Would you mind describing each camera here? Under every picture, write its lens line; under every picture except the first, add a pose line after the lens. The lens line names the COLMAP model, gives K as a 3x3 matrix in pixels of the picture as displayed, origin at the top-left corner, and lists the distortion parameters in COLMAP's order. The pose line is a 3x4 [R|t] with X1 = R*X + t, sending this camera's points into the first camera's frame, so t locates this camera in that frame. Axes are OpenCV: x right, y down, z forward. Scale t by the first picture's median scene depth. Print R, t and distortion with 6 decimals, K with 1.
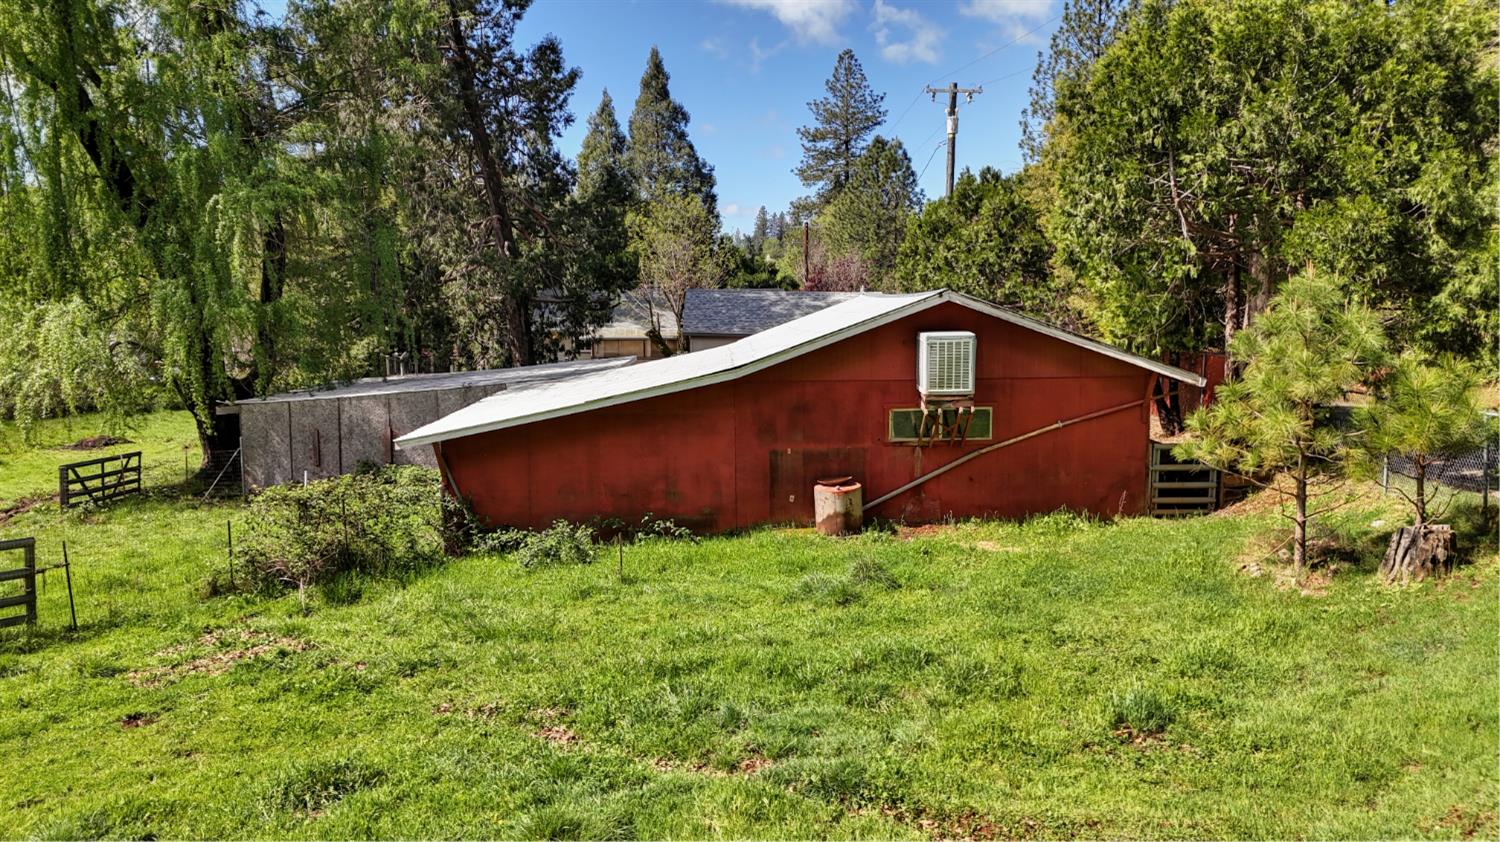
lens RADIAL K [[1087.1, 0, 751.8], [0, 1087.1, 423.2], [0, 0, 1]] dist [0.046155, -0.034265]
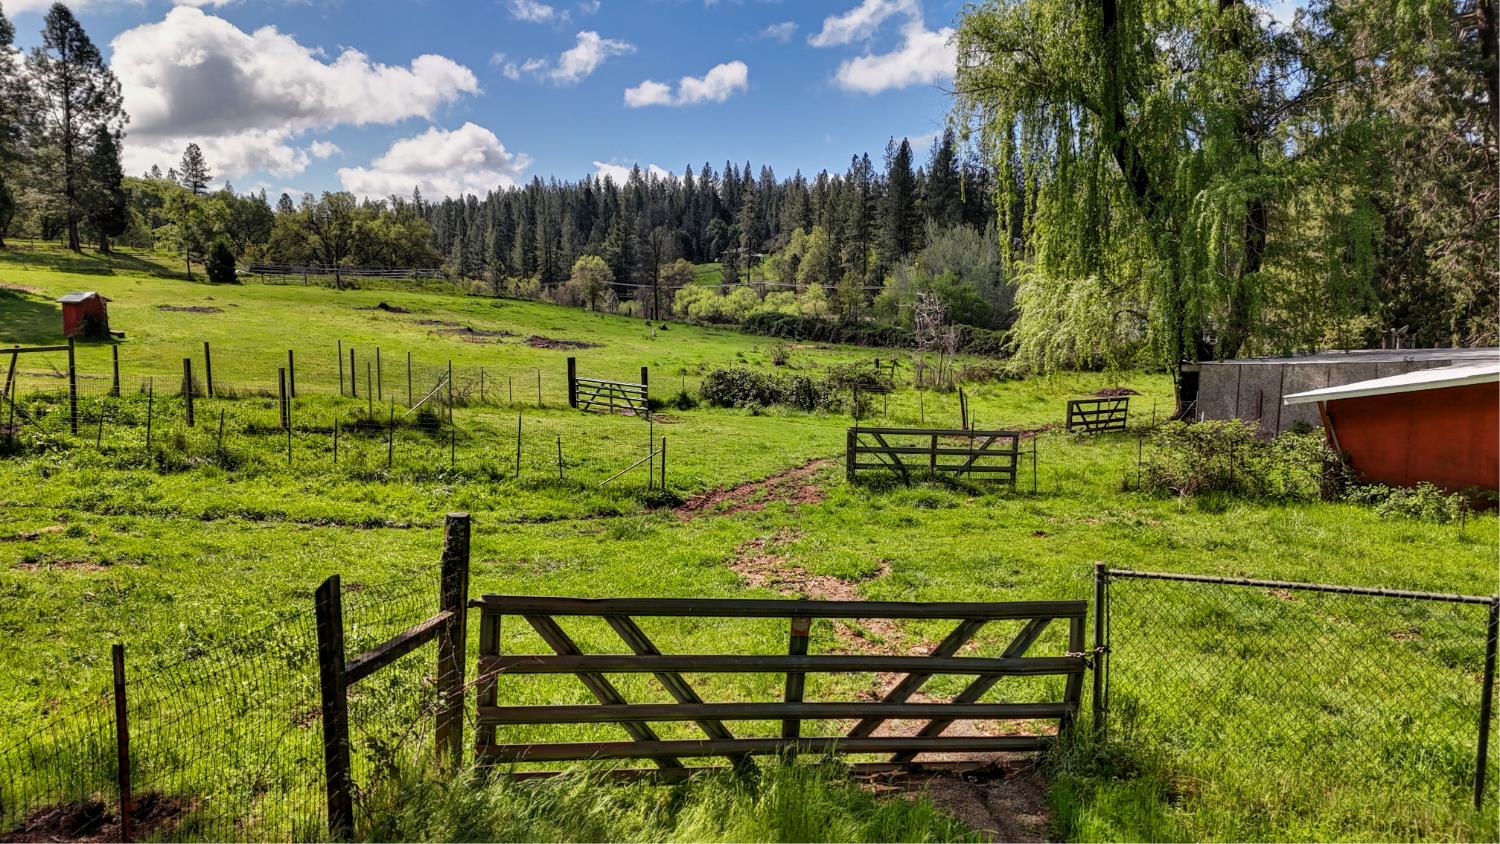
lens RADIAL K [[1087.1, 0, 749.4], [0, 1087.1, 421.0], [0, 0, 1]] dist [0.046155, -0.034265]
pose [[0.628215, 0.107095, -0.770634, 0.159041], [-0.089516, 0.993853, 0.065143, 0.011092], [0.772873, 0.028060, 0.633940, -0.149408]]
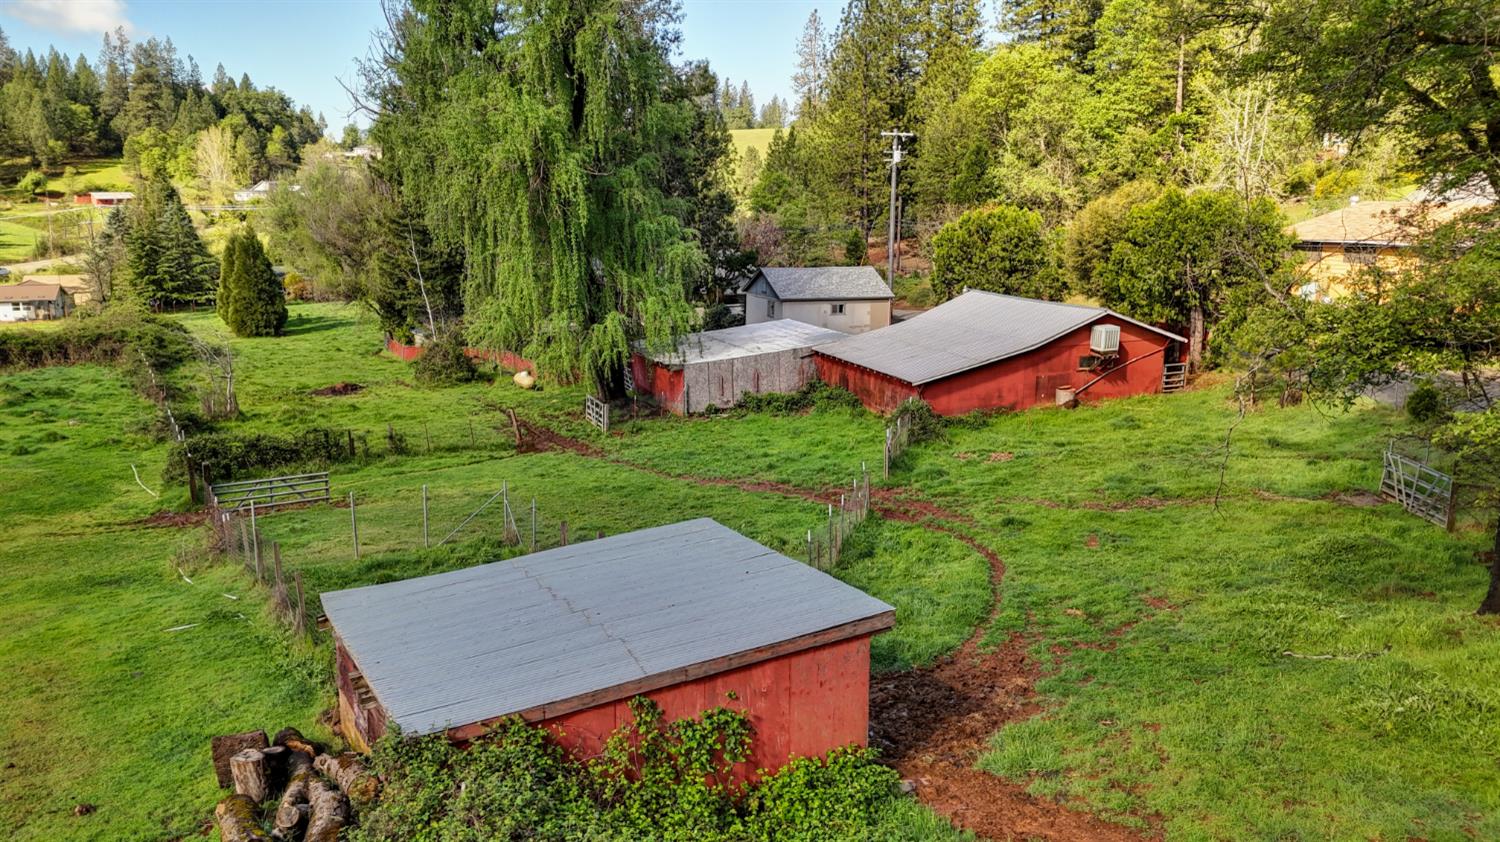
lens RADIAL K [[1087.1, 0, 748.4], [0, 1087.1, 423.4], [0, 0, 1]] dist [0.046155, -0.034265]
pose [[0.935748, -0.074024, 0.344814, -0.989612], [0.038798, 0.993397, 0.107972, -0.109106], [-0.350529, -0.087657, 0.932441, -0.728183]]
